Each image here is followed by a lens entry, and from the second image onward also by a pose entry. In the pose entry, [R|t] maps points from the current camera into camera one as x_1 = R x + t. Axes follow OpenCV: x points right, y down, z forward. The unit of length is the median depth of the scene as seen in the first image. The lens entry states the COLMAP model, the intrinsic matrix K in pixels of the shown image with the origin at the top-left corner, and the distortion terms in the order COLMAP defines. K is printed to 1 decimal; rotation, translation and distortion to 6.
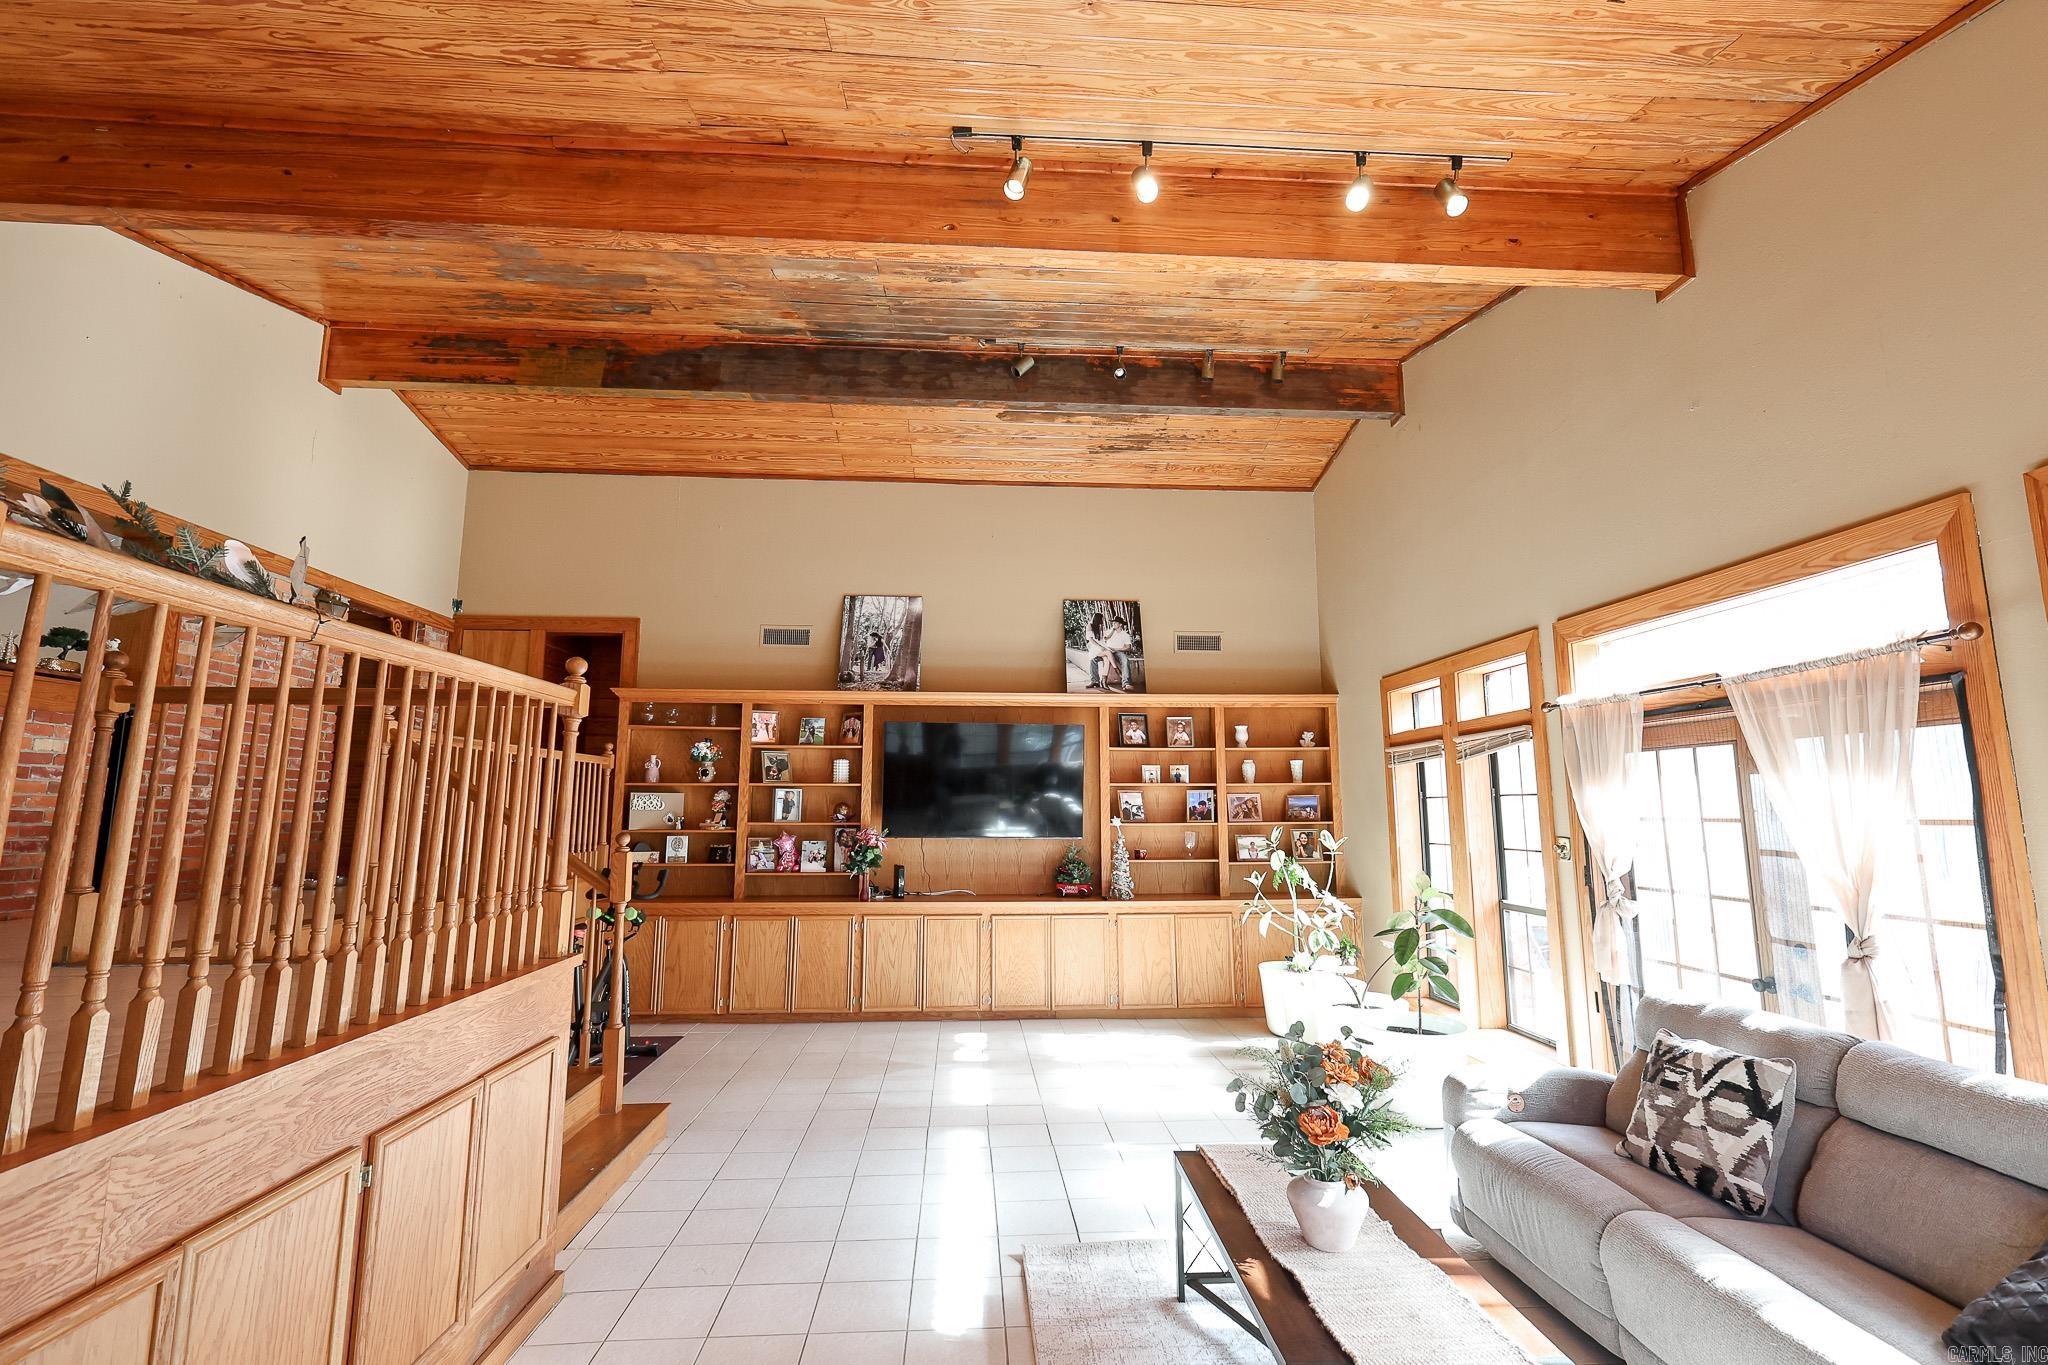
lens RADIAL K [[898.8, 0, 1038.7], [0, 898.8, 678.2], [0, 0, 1]] dist [-0.007790, -0.001426]
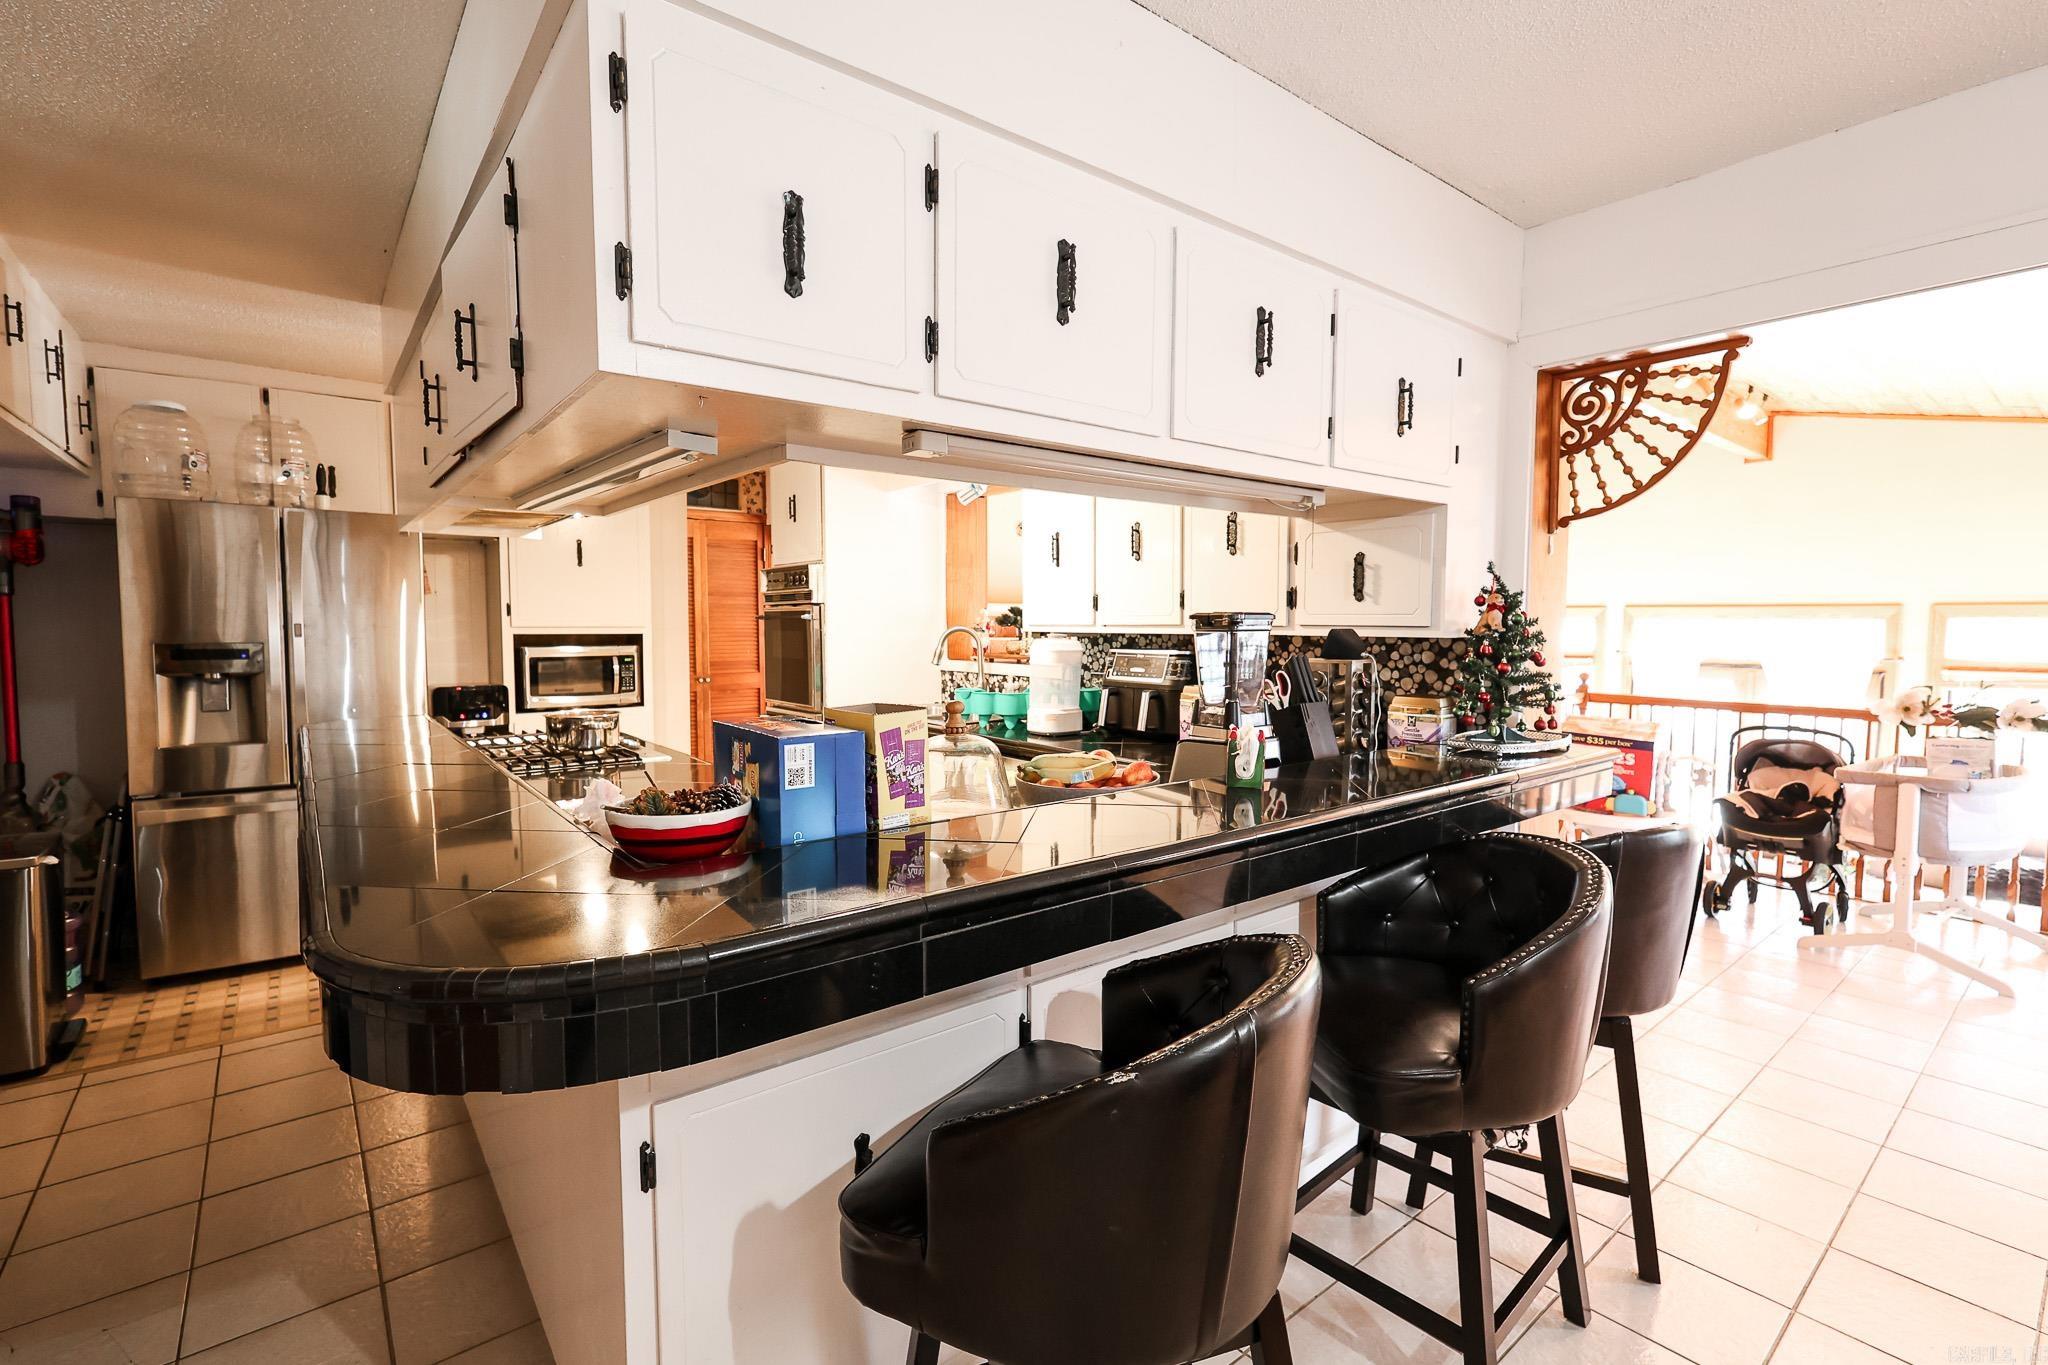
lens RADIAL K [[898.8, 0, 1031.5], [0, 898.8, 684.3], [0, 0, 1]] dist [-0.007790, -0.001426]
pose [[0.820840, -0.036075, 0.570017, -1.052239], [-0.084558, 0.979330, 0.183745, -0.099680], [-0.564864, -0.199025, 0.800823, 0.117399]]
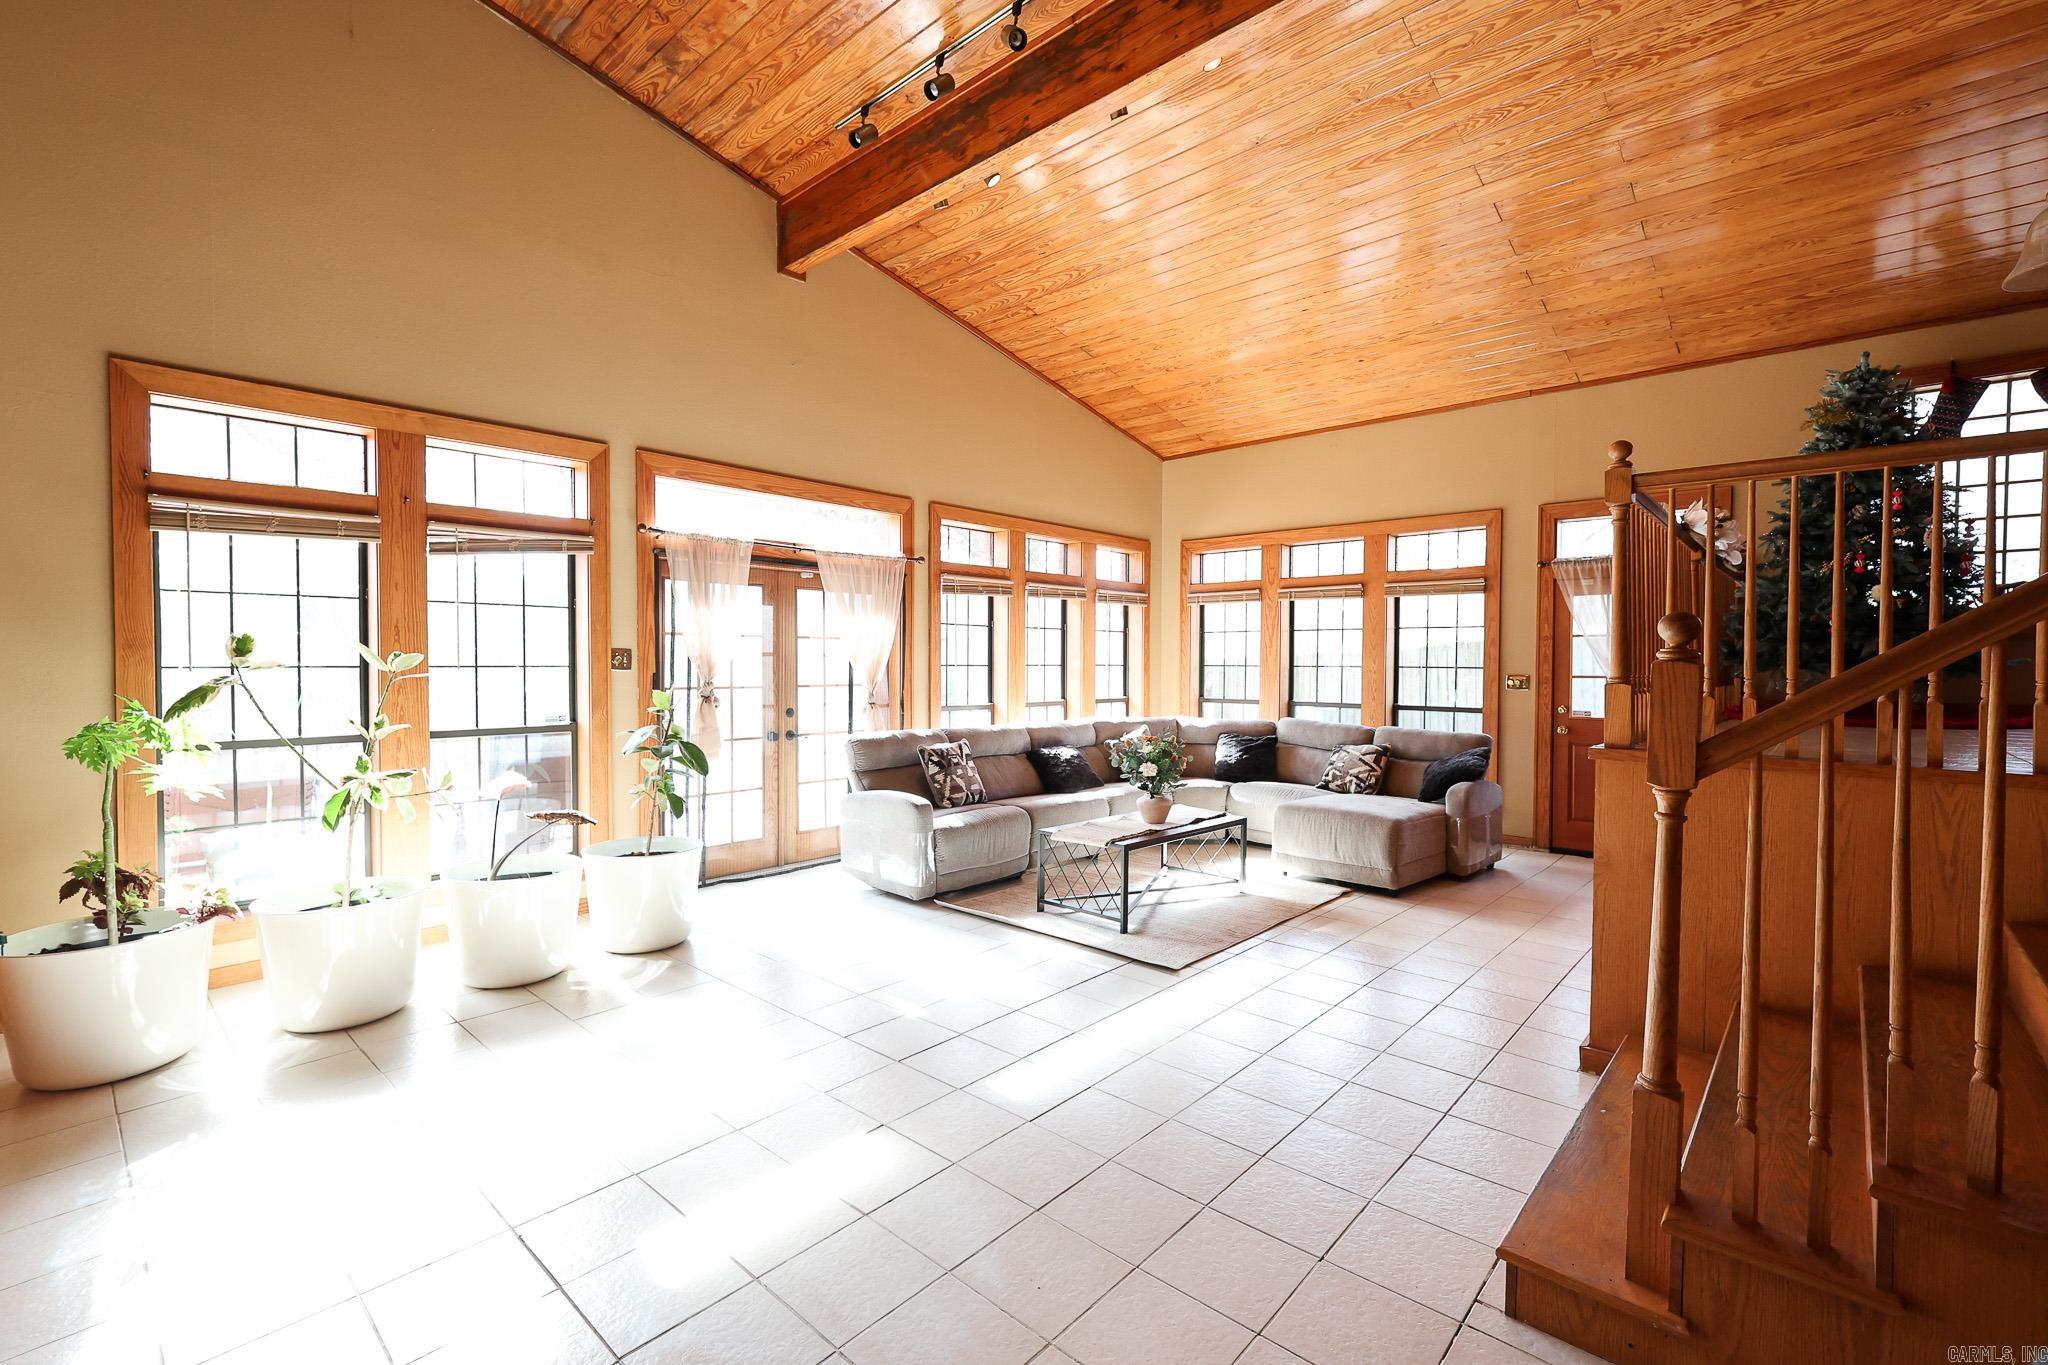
lens RADIAL K [[898.8, 0, 1019.9], [0, 898.8, 681.1], [0, 0, 1]] dist [-0.007790, -0.001426]
pose [[-0.688463, -0.013131, 0.725153, -0.354688], [-0.105494, 0.991016, -0.082211, 0.173433], [-0.717558, -0.133099, -0.683663, 0.949093]]
